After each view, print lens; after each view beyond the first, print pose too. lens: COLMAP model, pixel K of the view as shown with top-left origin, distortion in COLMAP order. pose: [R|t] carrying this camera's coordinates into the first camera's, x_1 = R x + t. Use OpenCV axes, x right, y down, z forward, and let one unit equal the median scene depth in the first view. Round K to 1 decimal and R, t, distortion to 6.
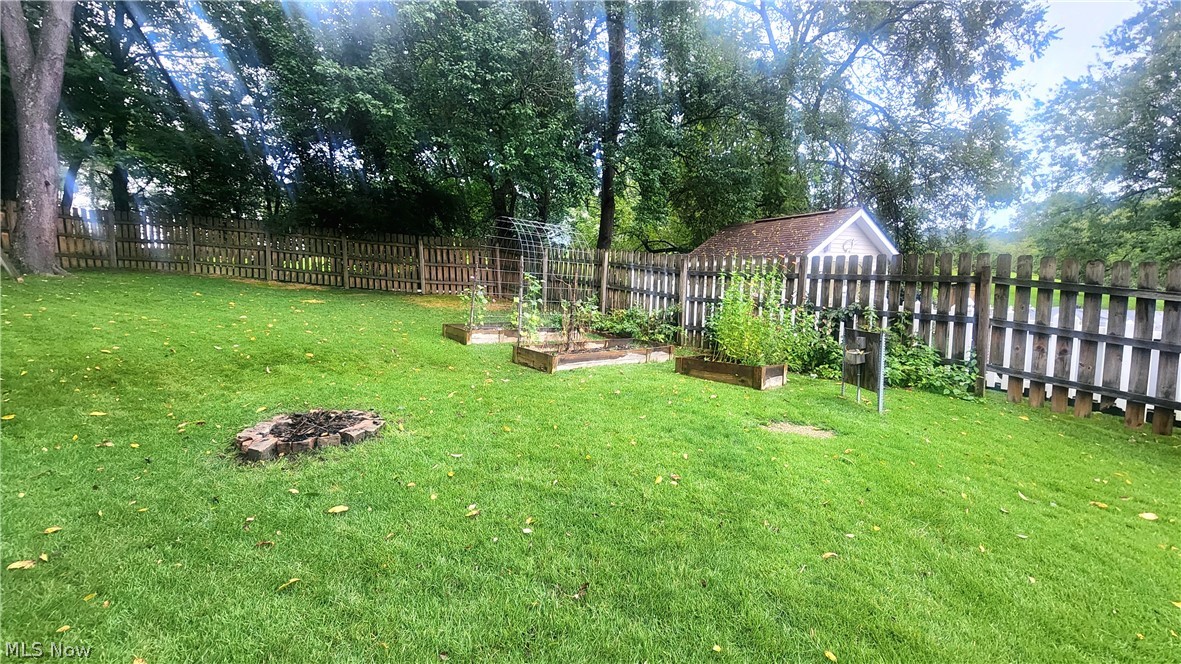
lens RADIAL K [[480.0, 0, 593.8], [0, 480.0, 328.7], [0, 0, 1]] dist [-0.001768, -0.000060]
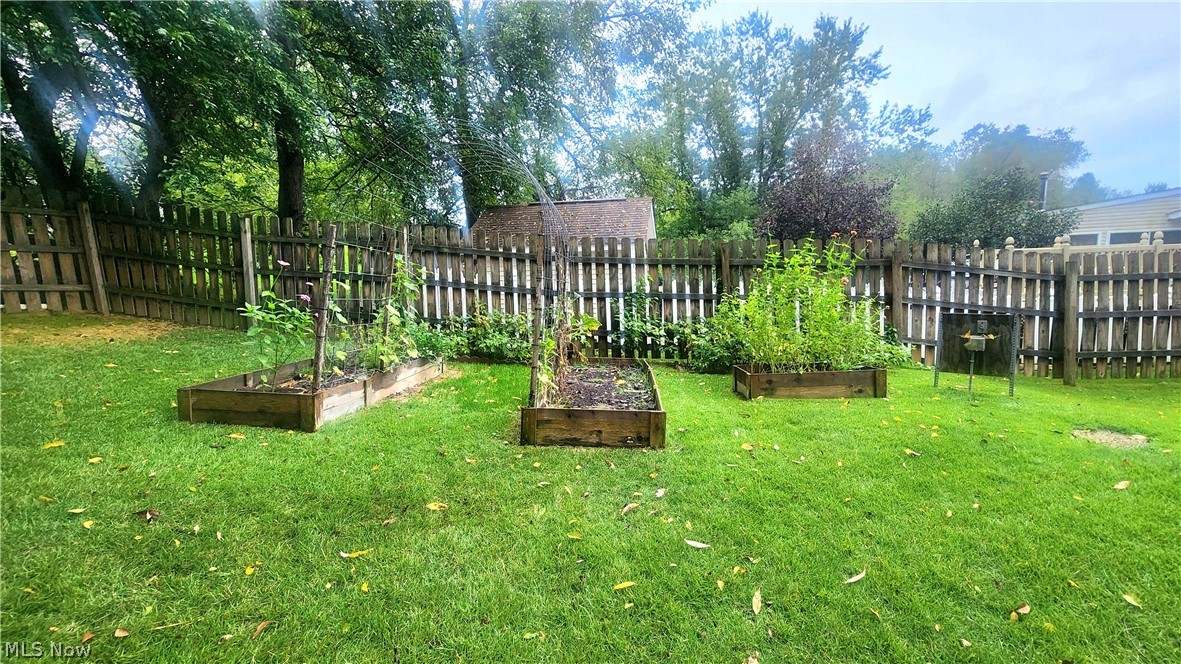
lens RADIAL K [[480.0, 0, 593.8], [0, 480.0, 328.7], [0, 0, 1]] dist [-0.001768, -0.000060]
pose [[0.690158, -0.117301, 0.714089, -0.355450], [0.093765, 0.992952, 0.072487, -0.060839], [-0.717559, 0.016929, 0.696292, 0.454086]]
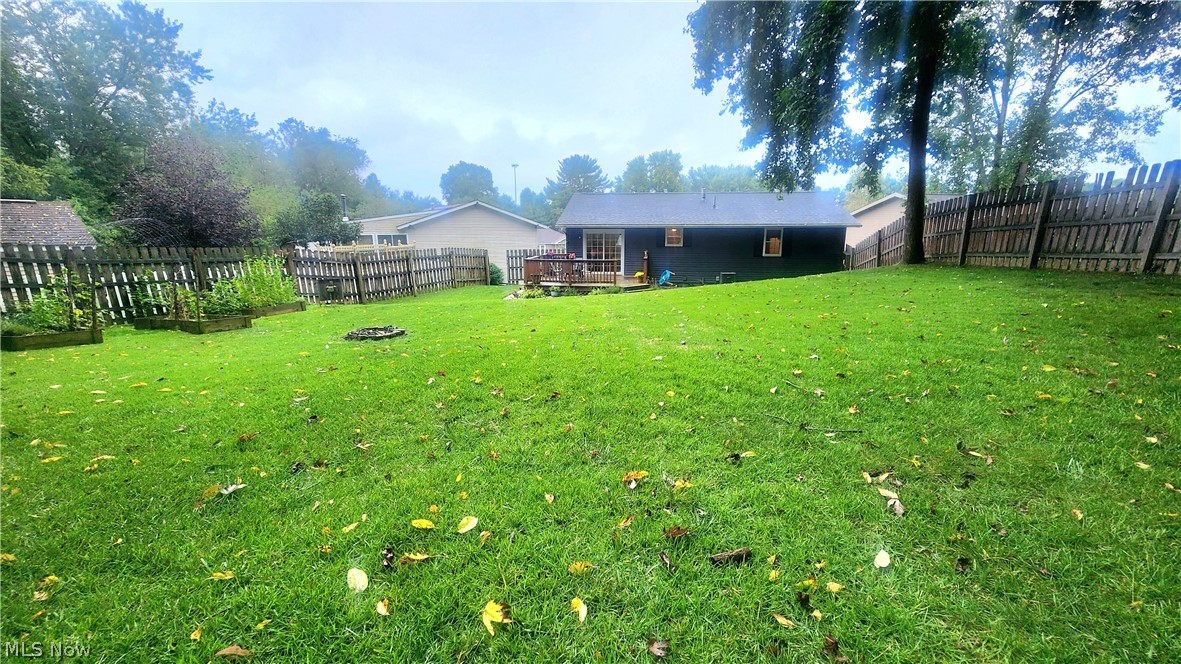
lens RADIAL K [[480.0, 0, 593.8], [0, 480.0, 328.7], [0, 0, 1]] dist [-0.001768, -0.000060]
pose [[-0.422322, -0.186224, 0.887110, -1.470821], [0.080983, 0.967003, 0.241549, -0.149906], [-0.902821, 0.173853, -0.393306, 0.382936]]
